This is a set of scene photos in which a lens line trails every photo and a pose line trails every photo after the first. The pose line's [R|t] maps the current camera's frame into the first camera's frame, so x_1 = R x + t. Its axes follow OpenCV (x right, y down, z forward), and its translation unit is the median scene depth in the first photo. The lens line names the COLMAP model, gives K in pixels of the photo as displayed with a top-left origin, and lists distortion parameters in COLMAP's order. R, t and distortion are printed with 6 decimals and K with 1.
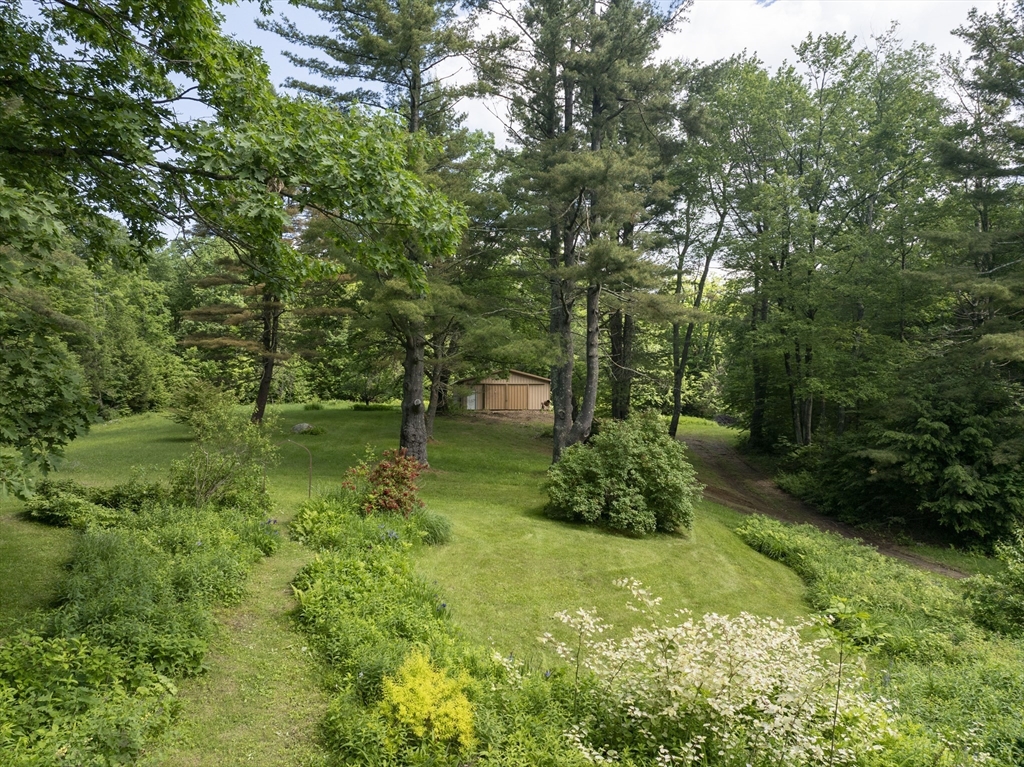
lens RADIAL K [[704.5, 0, 514.5], [0, 704.5, 383.6], [0, 0, 1]] dist [-0.052152, -0.001582]
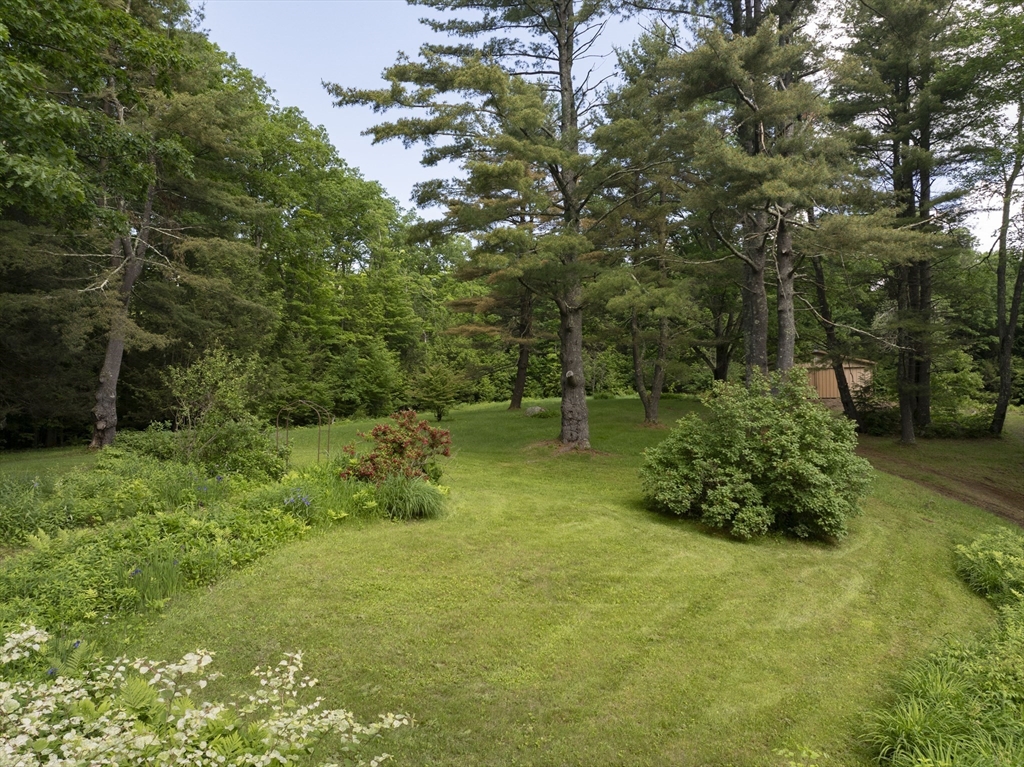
lens RADIAL K [[704.5, 0, 511.1], [0, 704.5, 384.1], [0, 0, 1]] dist [-0.052152, -0.001582]
pose [[0.879631, -0.017478, -0.475335, 0.301675], [0.020469, 0.999790, 0.001116, 0.048982], [0.475216, -0.010712, 0.879804, 0.240433]]
